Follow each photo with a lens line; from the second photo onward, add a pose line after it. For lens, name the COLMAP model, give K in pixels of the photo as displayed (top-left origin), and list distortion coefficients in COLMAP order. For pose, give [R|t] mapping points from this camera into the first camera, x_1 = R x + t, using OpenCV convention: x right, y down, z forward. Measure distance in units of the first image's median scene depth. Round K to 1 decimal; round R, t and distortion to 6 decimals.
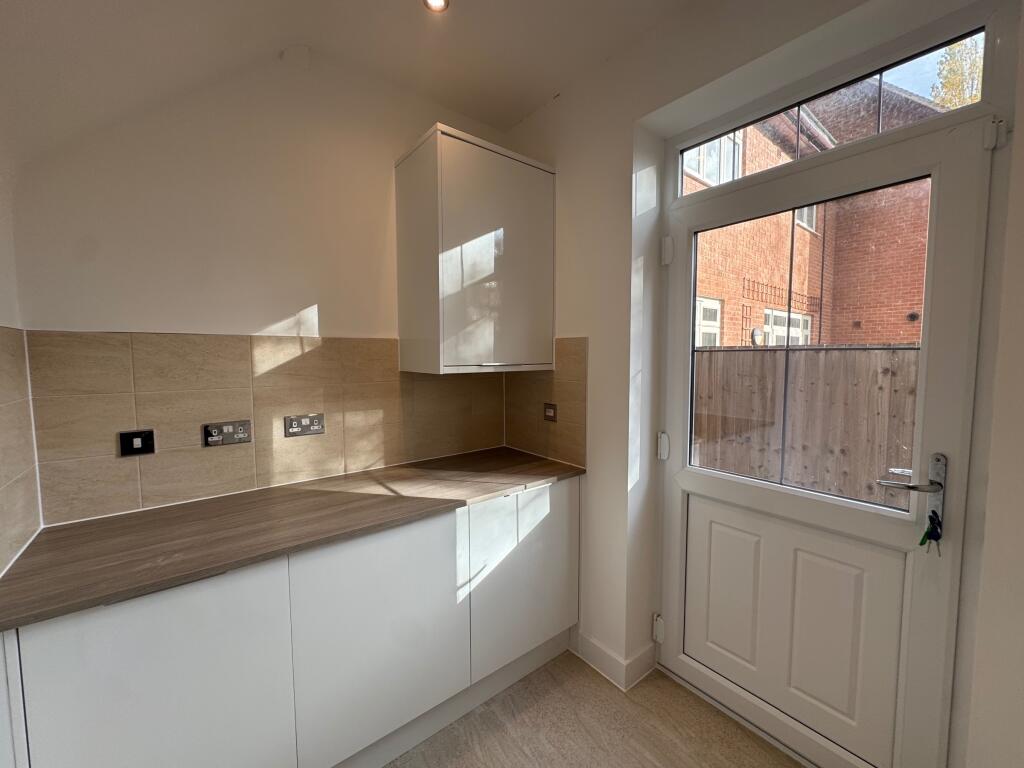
lens RADIAL K [[413.9, 0, 512.0], [0, 413.9, 384.0], [0, 0, 1]] dist [0.001045, 0.000182]
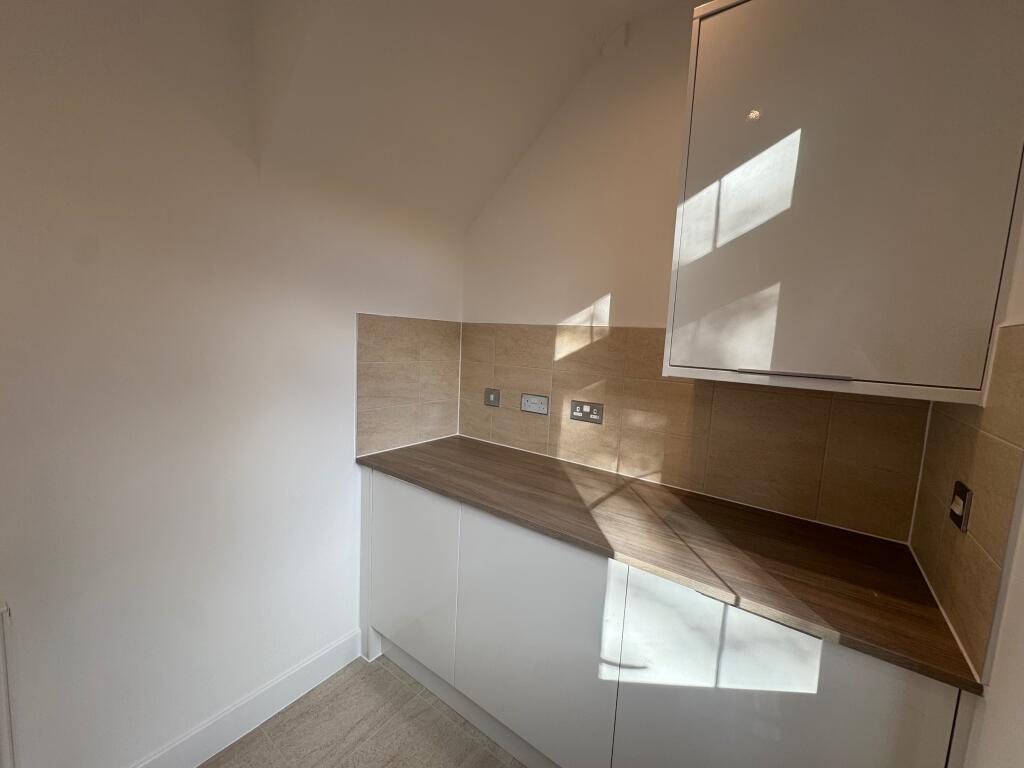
lens RADIAL K [[406.1, 0, 512.0], [0, 406.1, 384.0], [0, 0, 1]] dist [-0.000837, 0.000410]
pose [[0.263642, 0.123868, -0.956634, 0.432319], [-0.121020, 0.988133, 0.094594, -0.045408], [0.956999, 0.090833, 0.275504, 0.553484]]
